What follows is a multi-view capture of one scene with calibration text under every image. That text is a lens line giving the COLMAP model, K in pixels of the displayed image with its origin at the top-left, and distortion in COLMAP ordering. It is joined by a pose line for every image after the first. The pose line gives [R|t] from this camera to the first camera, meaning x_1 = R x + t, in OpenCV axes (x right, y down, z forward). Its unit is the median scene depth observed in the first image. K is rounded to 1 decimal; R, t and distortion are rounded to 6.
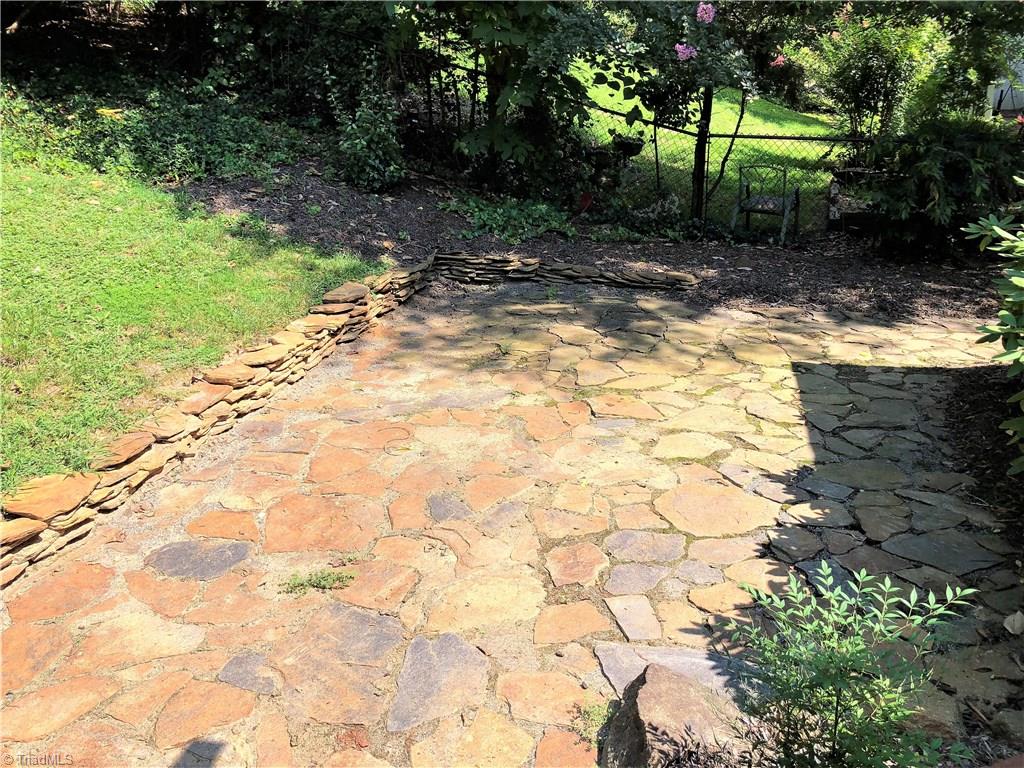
lens RADIAL K [[836.9, 0, 507.4], [0, 836.9, 380.6], [0, 0, 1]] dist [0.006216, -0.016320]
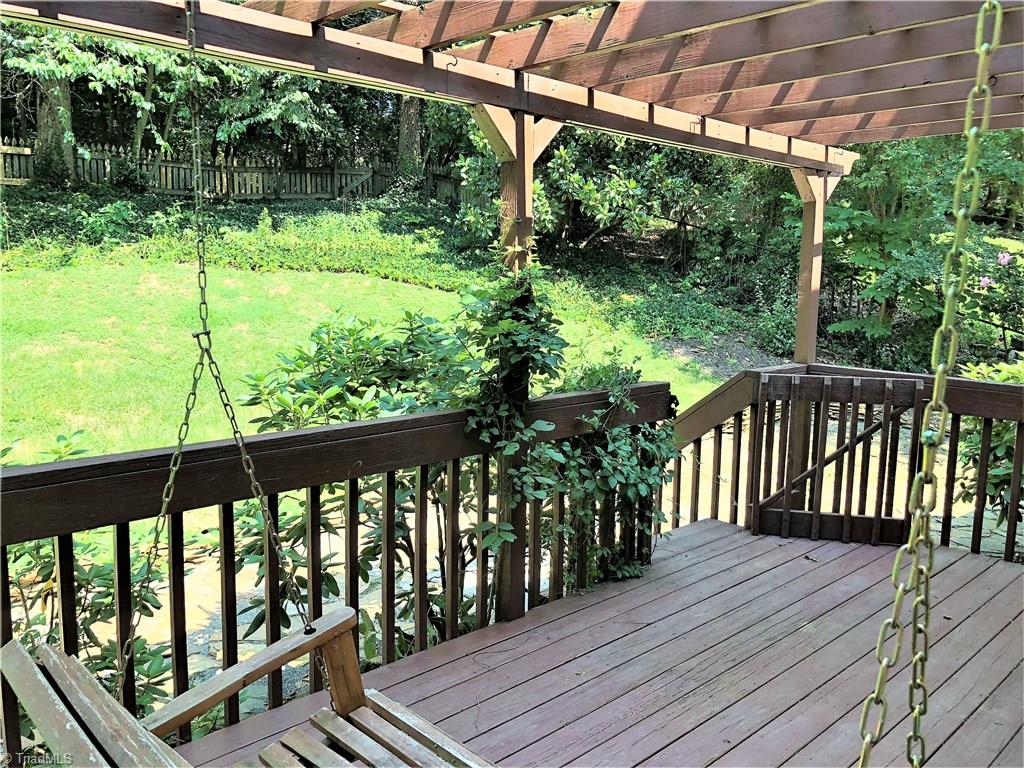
lens RADIAL K [[836.9, 0, 507.4], [0, 836.9, 380.6], [0, 0, 1]] dist [0.006216, -0.016320]
pose [[0.845741, 0.104806, -0.523199, 0.226347], [-0.207845, 0.967783, -0.142113, 0.136137], [0.491449, 0.228935, 0.840278, -0.507209]]
